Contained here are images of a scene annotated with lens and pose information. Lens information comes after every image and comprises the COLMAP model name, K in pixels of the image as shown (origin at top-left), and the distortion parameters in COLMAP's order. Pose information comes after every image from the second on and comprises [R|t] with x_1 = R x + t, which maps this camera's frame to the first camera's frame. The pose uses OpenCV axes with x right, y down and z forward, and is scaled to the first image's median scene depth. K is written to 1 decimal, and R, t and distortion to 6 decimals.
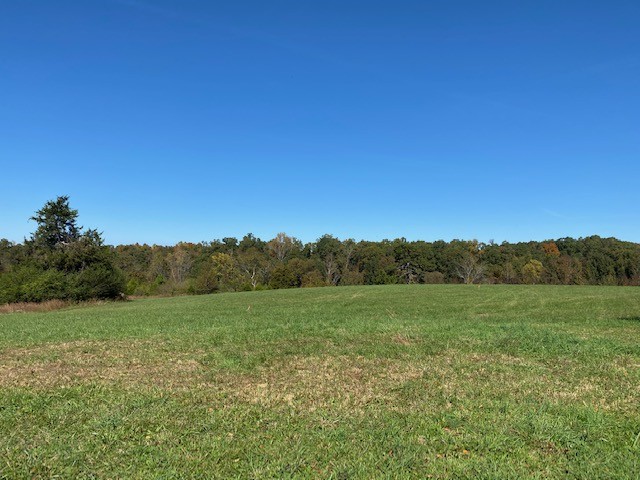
lens RADIAL K [[509.0, 0, 321.3], [0, 509.0, 228.5], [0, 0, 1]] dist [0.140189, -0.203328]
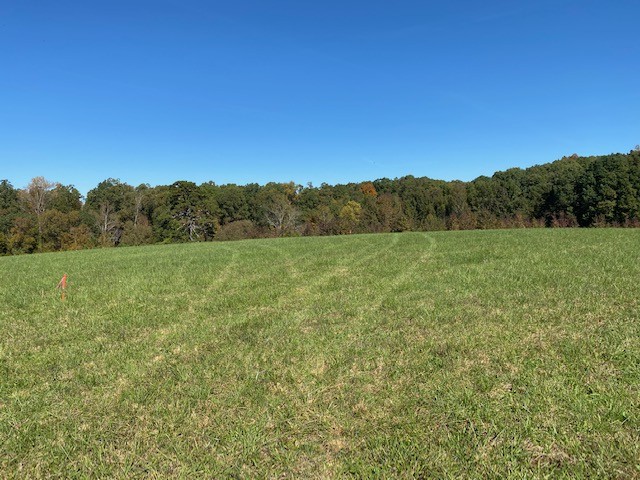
lens RADIAL K [[495.9, 0, 318.0], [0, 495.9, 234.3], [0, 0, 1]] dist [0.046467, -0.054396]
pose [[0.948879, -0.053635, 0.311051, 0.103474], [0.018885, 0.993339, 0.113674, 0.022916], [-0.315075, -0.101988, 0.943571, 0.250725]]
